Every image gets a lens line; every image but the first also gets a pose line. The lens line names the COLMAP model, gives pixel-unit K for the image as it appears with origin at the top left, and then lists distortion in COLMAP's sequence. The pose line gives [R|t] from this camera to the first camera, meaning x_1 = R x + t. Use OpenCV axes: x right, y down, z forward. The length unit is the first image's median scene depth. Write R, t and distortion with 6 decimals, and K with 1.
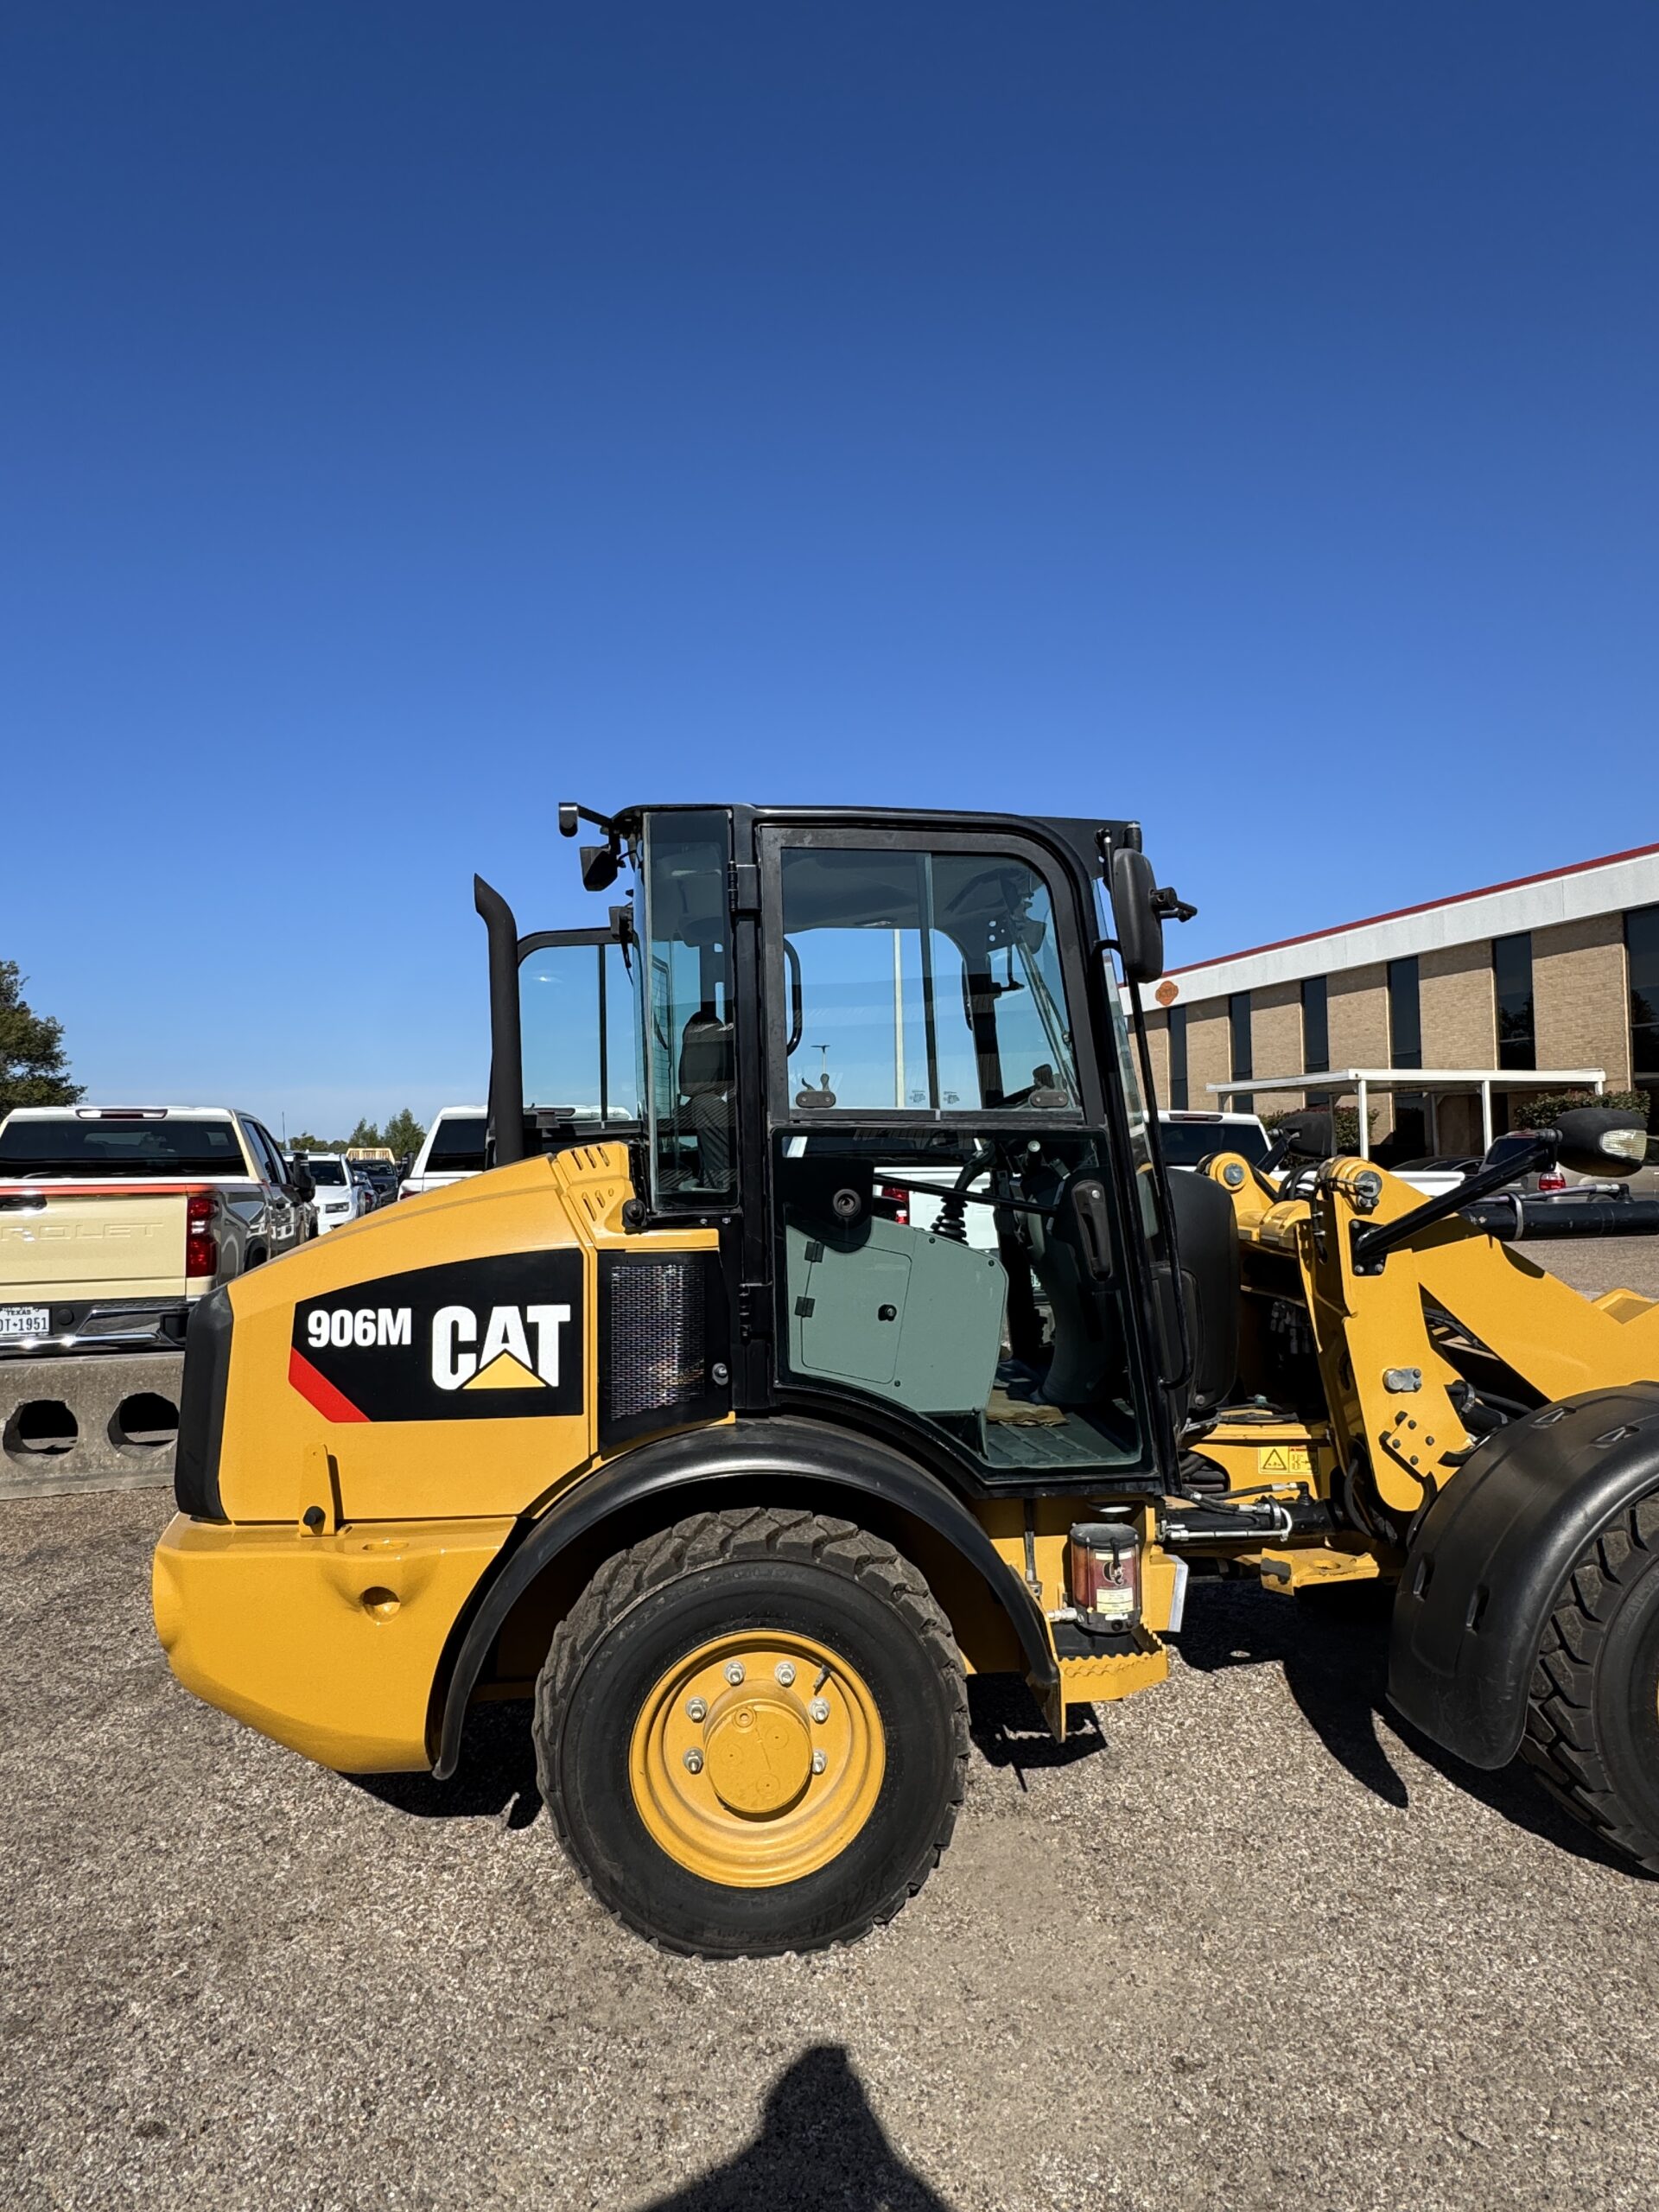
lens RADIAL K [[1212.1, 0, 829.5], [0, 1212.1, 1106.0], [0, 0, 1]] dist [-0.004718, -0.001042]
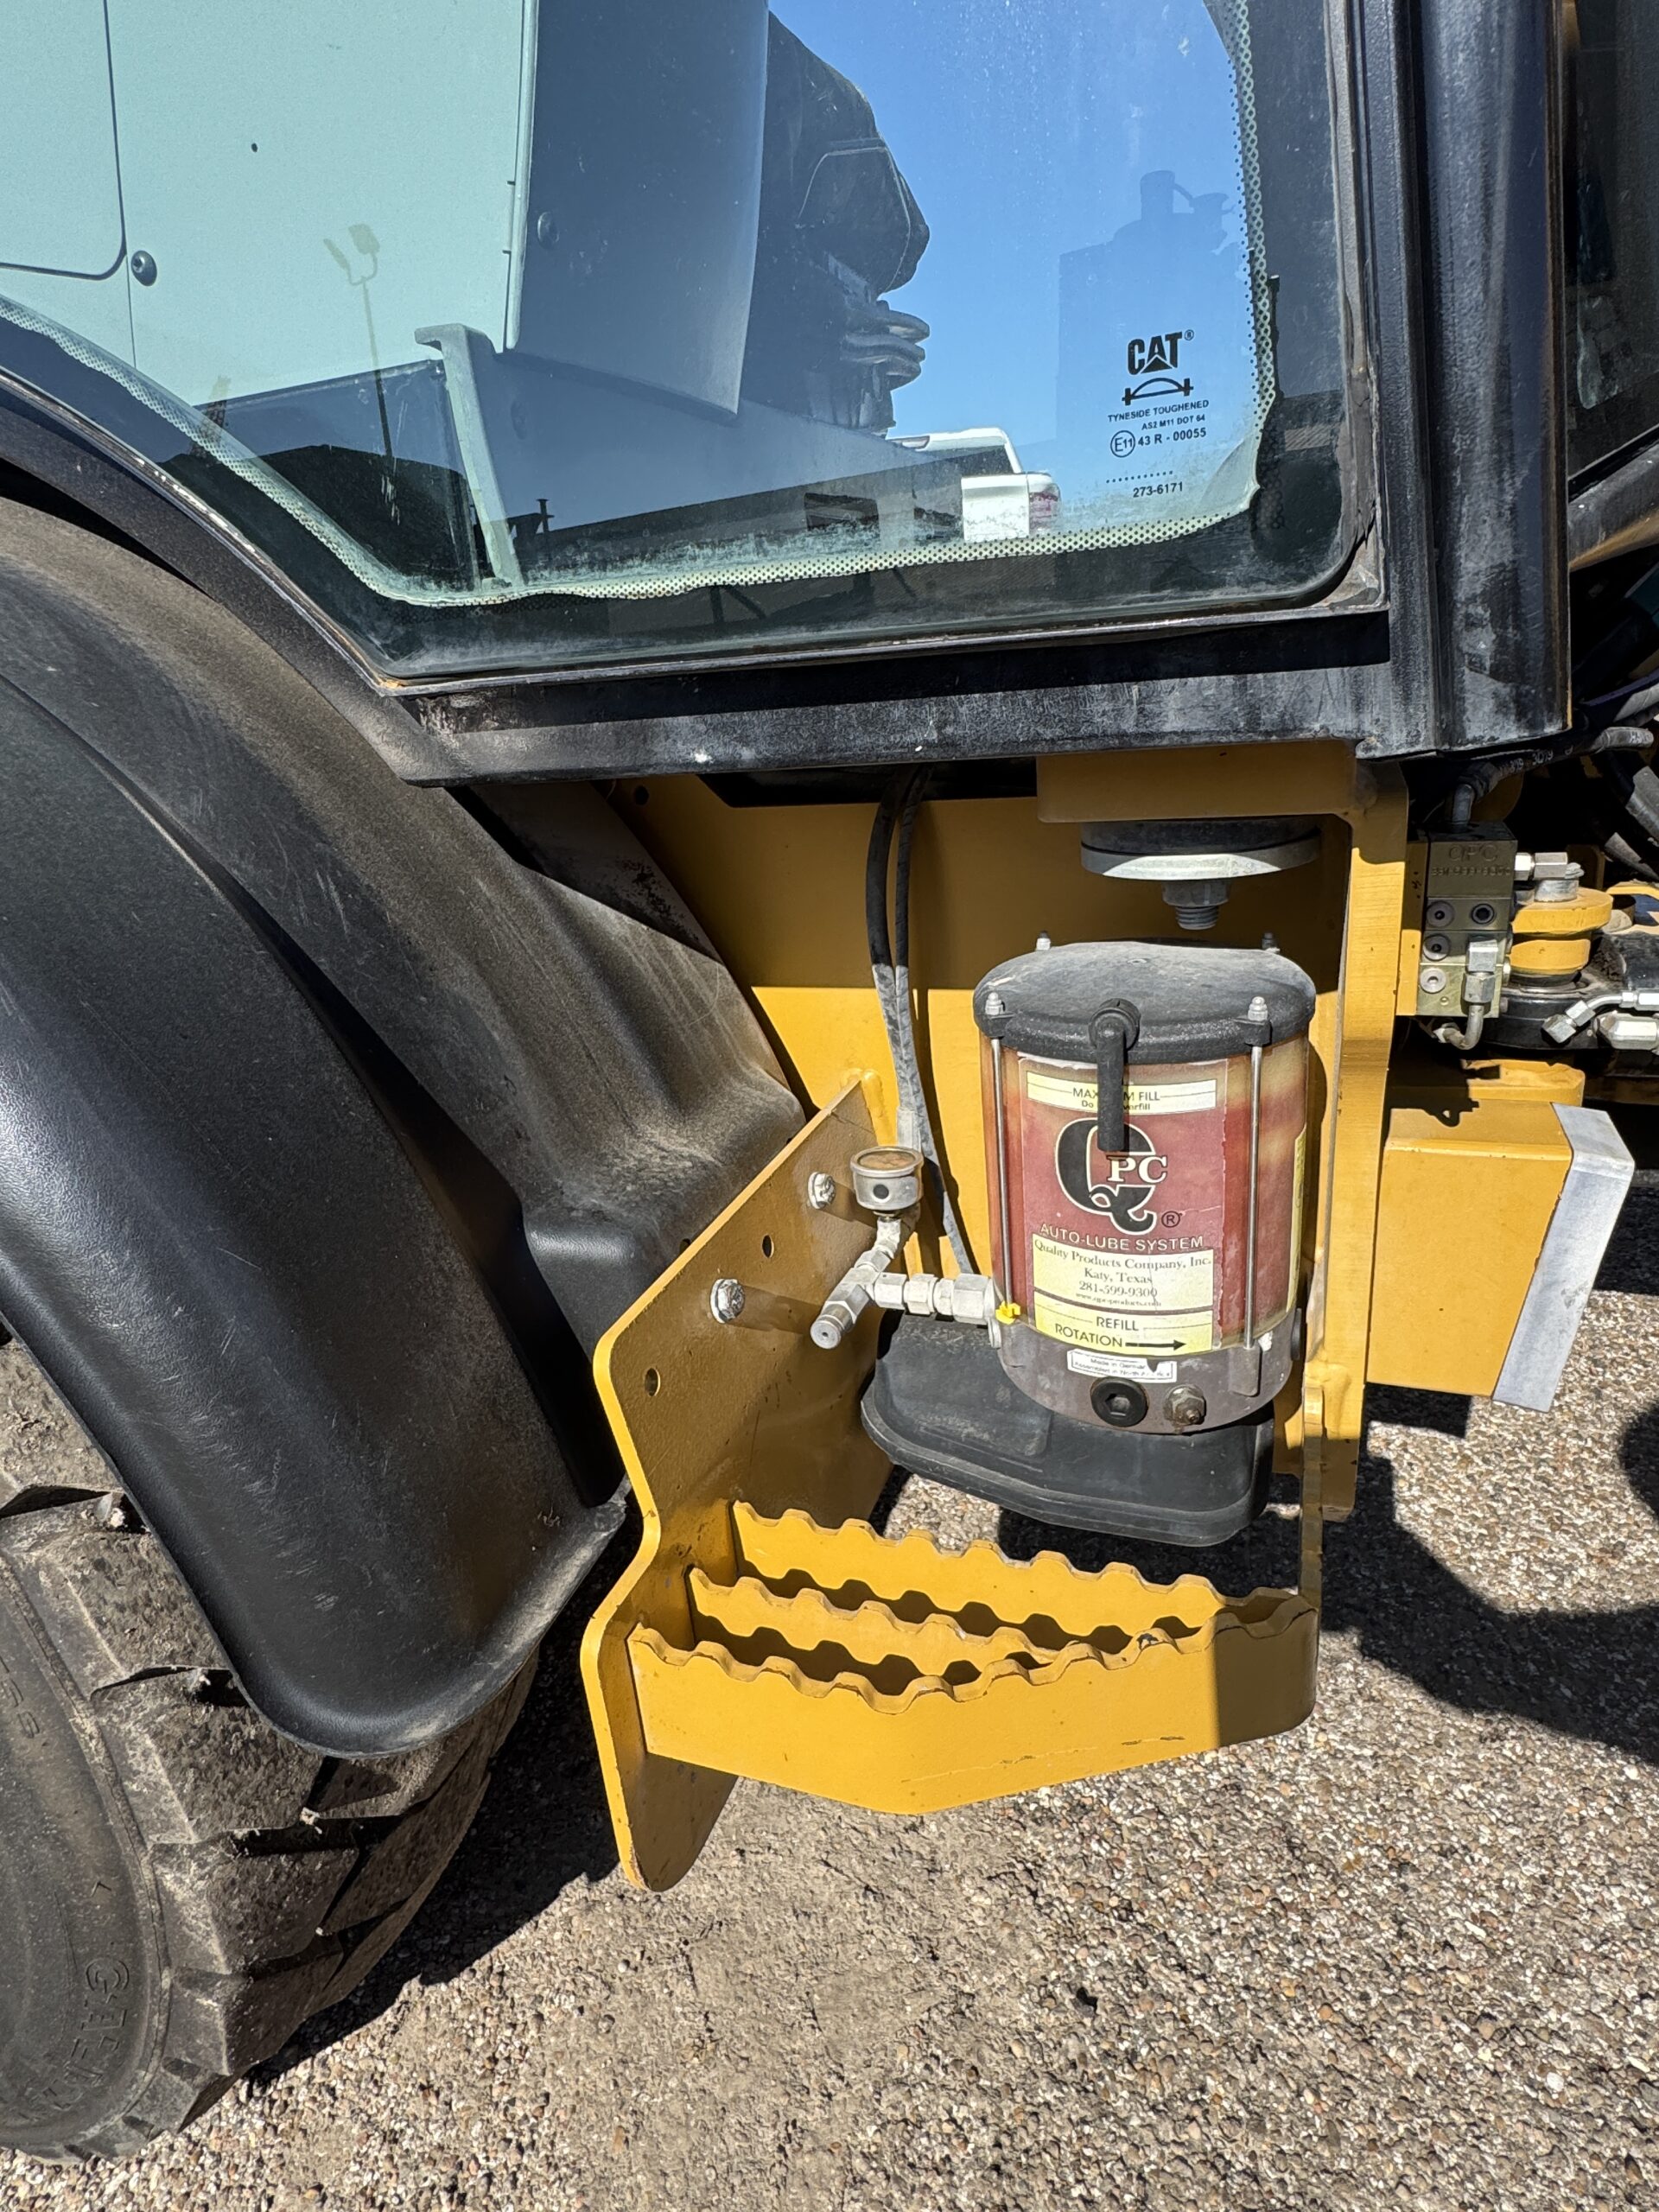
lens RADIAL K [[1223.4, 0, 828.4], [0, 1223.4, 1083.4], [0, 0, 1]] dist [-0.000514, -0.001255]
pose [[0.906233, 0.075555, -0.415973, 0.274683], [0.088366, 0.928320, 0.361129, 0.295105], [0.413441, -0.364025, 0.834597, 0.818230]]
